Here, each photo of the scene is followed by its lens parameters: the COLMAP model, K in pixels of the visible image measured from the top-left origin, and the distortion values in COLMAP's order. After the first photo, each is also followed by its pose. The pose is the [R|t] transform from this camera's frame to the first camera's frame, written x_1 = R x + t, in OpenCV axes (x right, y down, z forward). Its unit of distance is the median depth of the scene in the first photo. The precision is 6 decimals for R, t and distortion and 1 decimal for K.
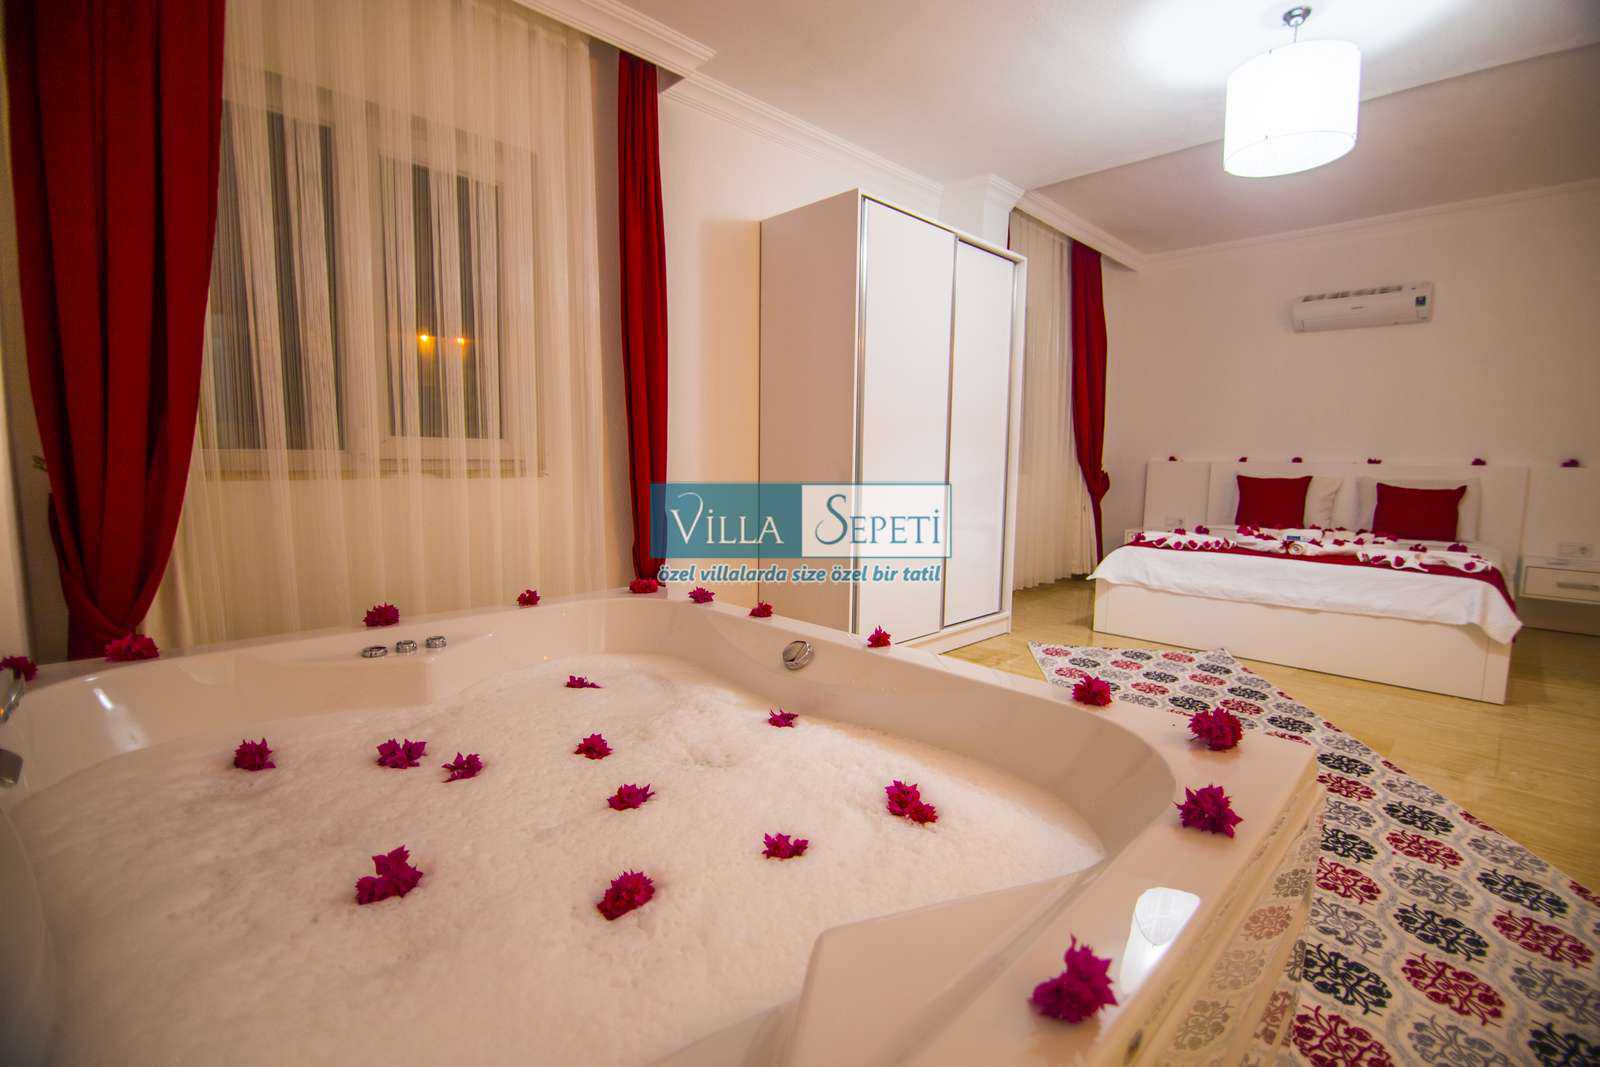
lens RADIAL K [[720.8, 0, 800.0], [0, 720.8, 533.5], [0, 0, 1]] dist [0.014284, -0.018591]
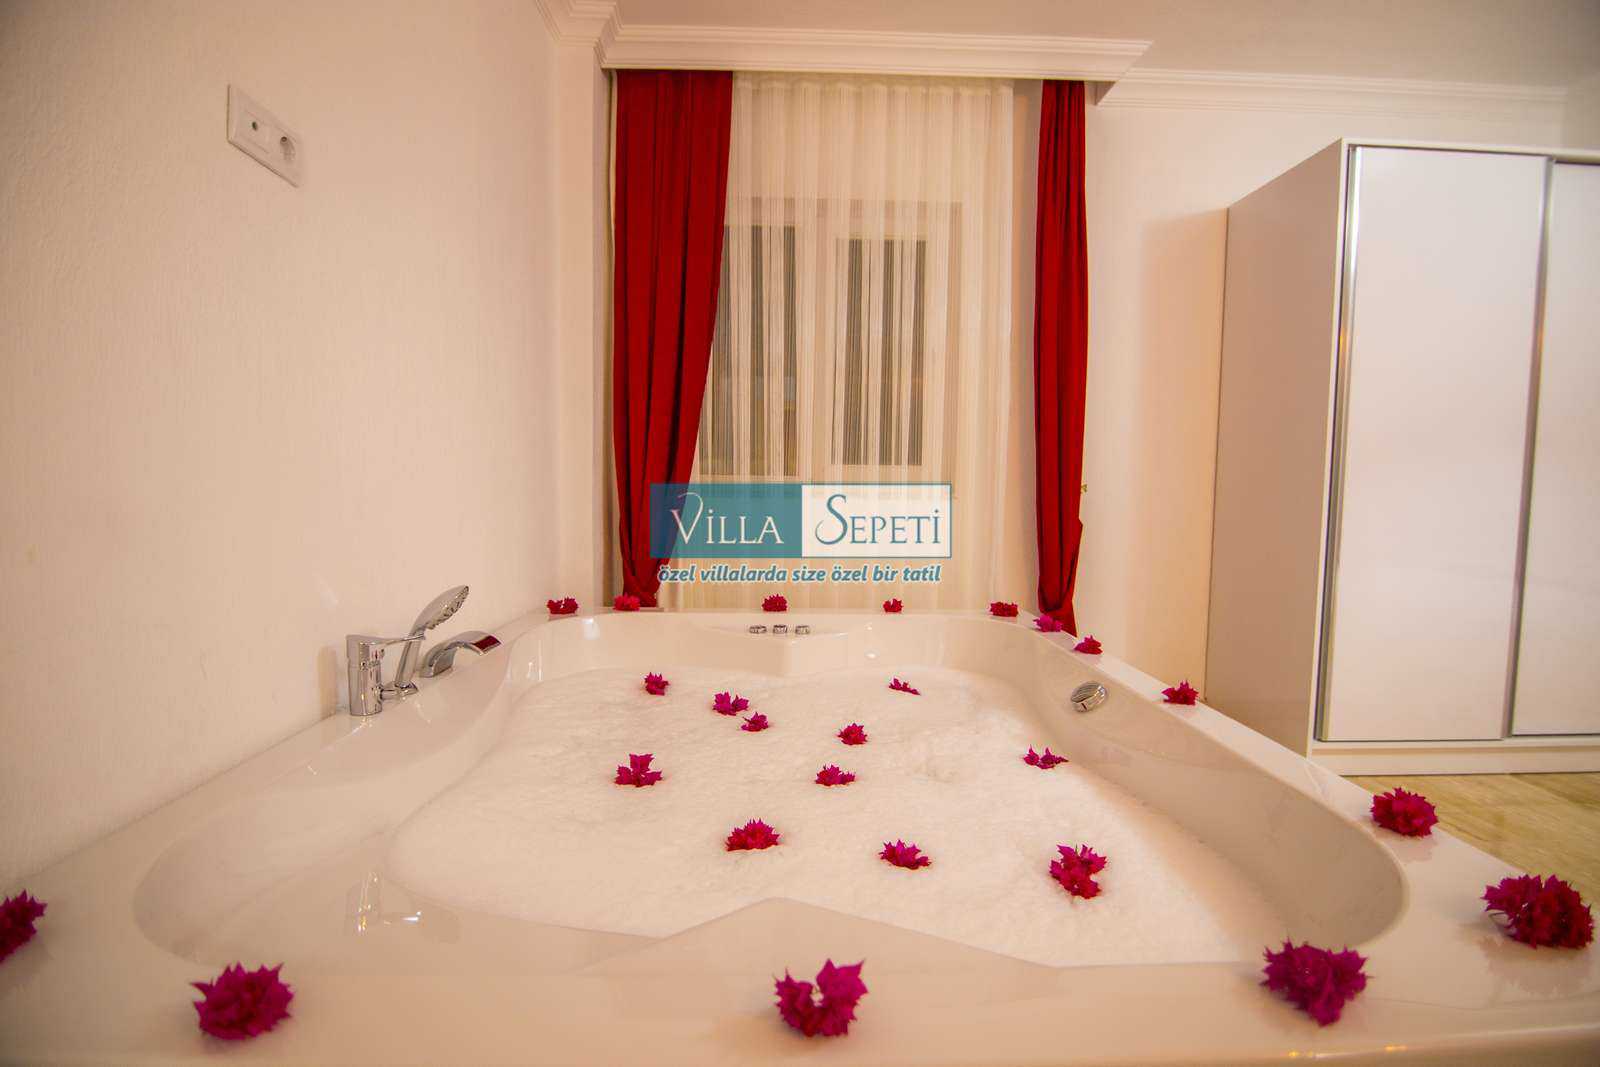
lens RADIAL K [[736.9, 0, 800.0], [0, 736.9, 533.5], [0, 0, 1]] dist [-0.002062, -0.000360]
pose [[0.737946, 0.045675, -0.673312, 0.307270], [-0.077920, 0.996801, -0.017779, 0.011383], [0.670346, 0.065584, 0.739144, 0.071817]]
